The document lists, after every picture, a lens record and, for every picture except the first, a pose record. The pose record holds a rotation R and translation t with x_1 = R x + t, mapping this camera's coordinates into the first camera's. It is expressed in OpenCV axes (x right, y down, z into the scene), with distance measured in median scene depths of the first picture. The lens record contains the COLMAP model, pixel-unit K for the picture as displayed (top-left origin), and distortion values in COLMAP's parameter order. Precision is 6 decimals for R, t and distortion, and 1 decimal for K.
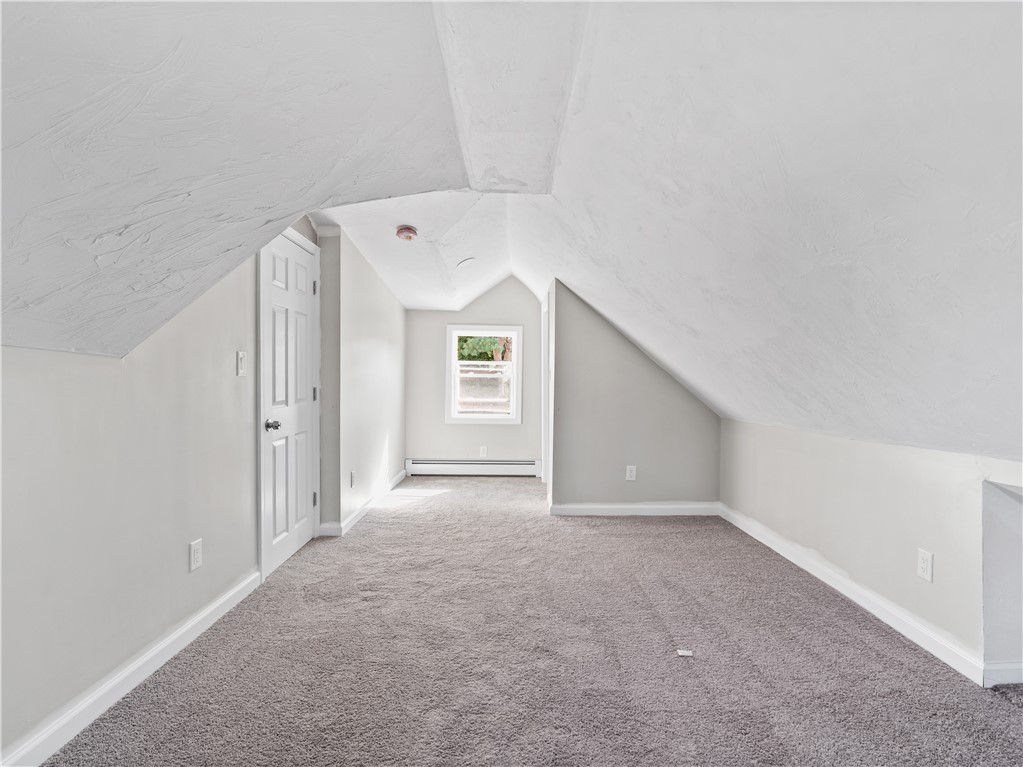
lens RADIAL K [[516.9, 0, 508.1], [0, 516.9, 379.8], [0, 0, 1]] dist [-0.011882, 0.004604]
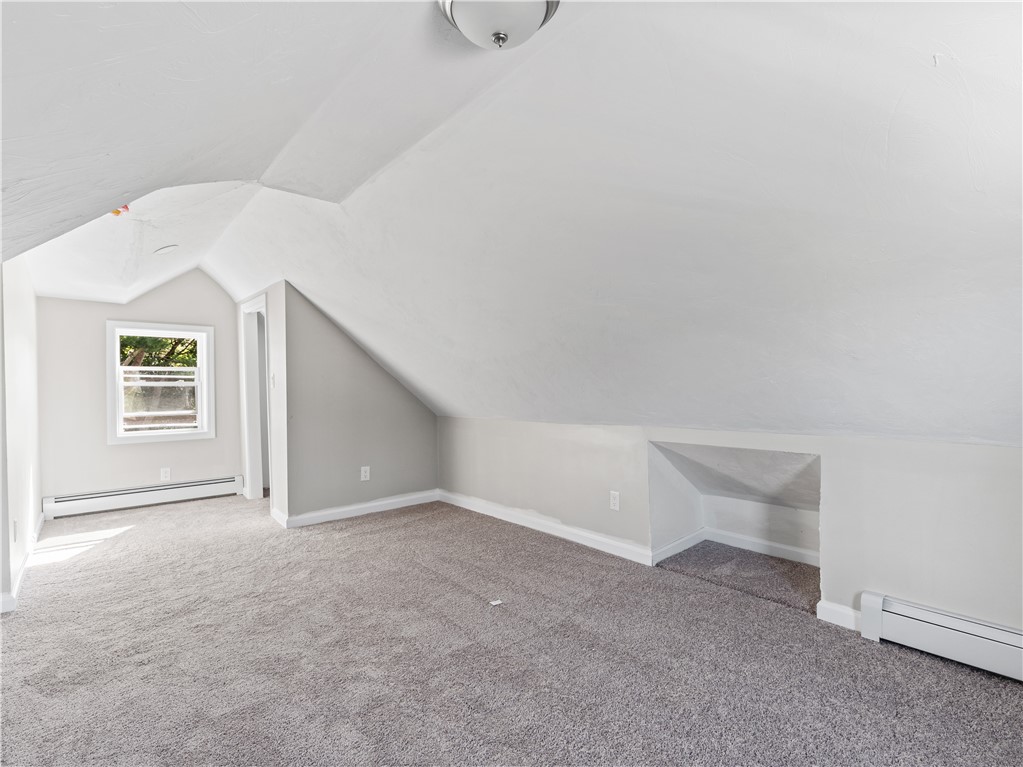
lens RADIAL K [[516.9, 0, 501.5], [0, 516.9, 379.4], [0, 0, 1]] dist [-0.011882, 0.004604]
pose [[0.770093, -0.013495, 0.637789, -0.267620], [0.019844, 0.999799, -0.002805, -0.003308], [-0.637623, 0.014816, 0.770206, 0.014133]]
